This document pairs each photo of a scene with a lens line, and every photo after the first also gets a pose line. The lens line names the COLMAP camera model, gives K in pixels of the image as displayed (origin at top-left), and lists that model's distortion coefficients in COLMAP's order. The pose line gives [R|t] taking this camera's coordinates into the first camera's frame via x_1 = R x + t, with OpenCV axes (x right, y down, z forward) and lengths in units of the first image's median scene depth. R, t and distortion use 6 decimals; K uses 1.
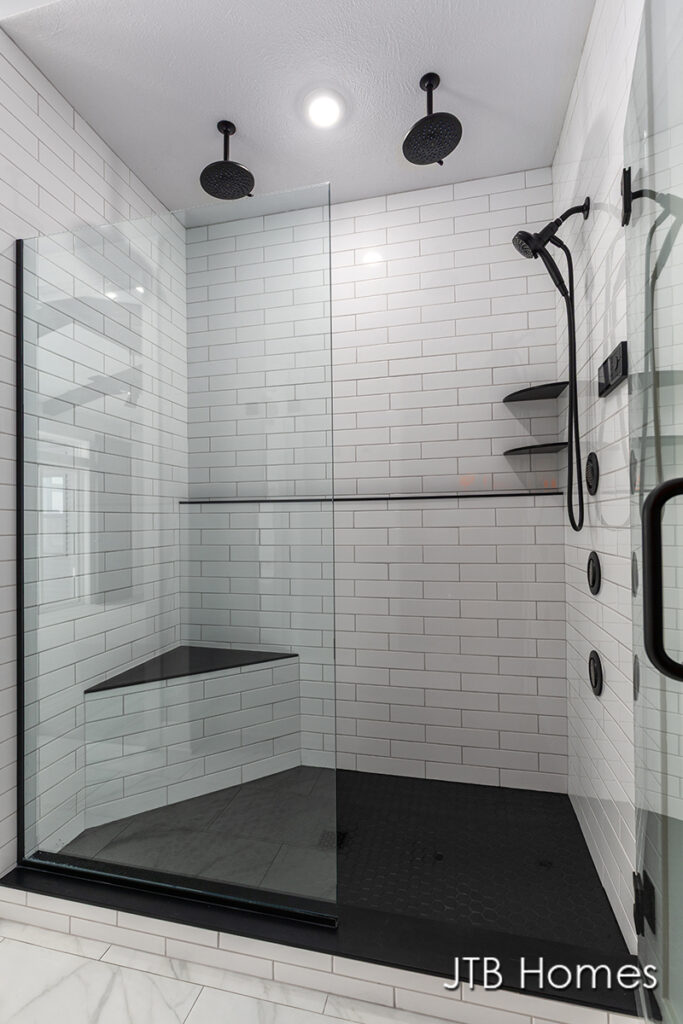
lens RADIAL K [[482.3, 0, 340.9], [0, 482.3, 515.0], [0, 0, 1]] dist [0.004760, 0.000212]
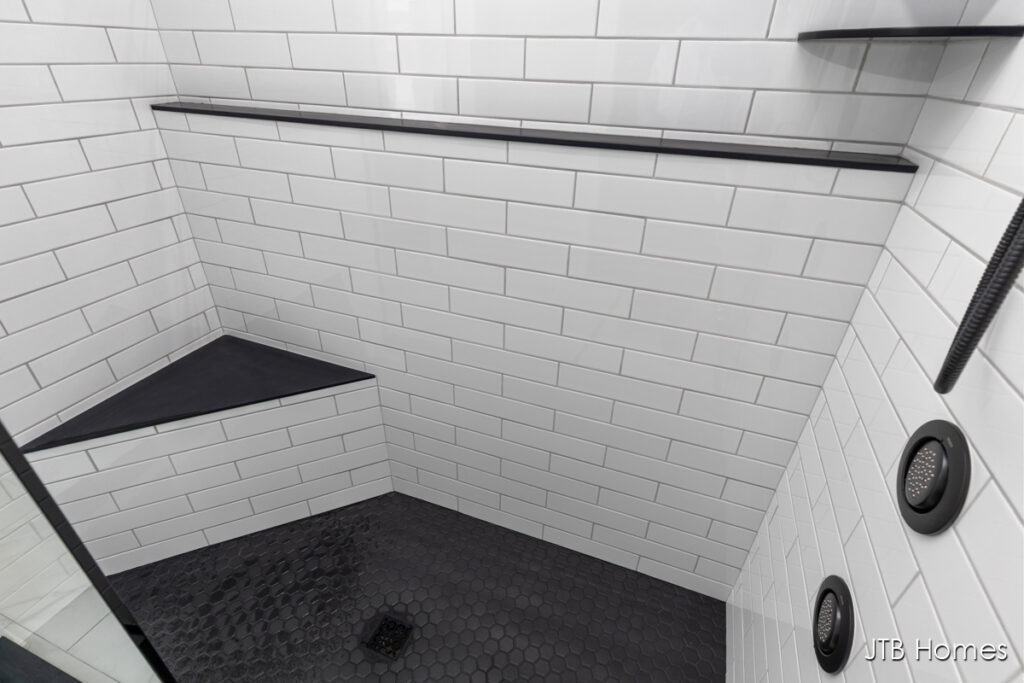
lens RADIAL K [[482.3, 0, 511.1], [0, 482.3, 342.2], [0, 0, 1]] dist [0.004760, 0.000212]
pose [[0.991490, 0.095642, -0.088320, 0.160780], [-0.035202, 0.850116, 0.525417, -0.114544], [0.125334, -0.517837, 0.846248, 0.500269]]
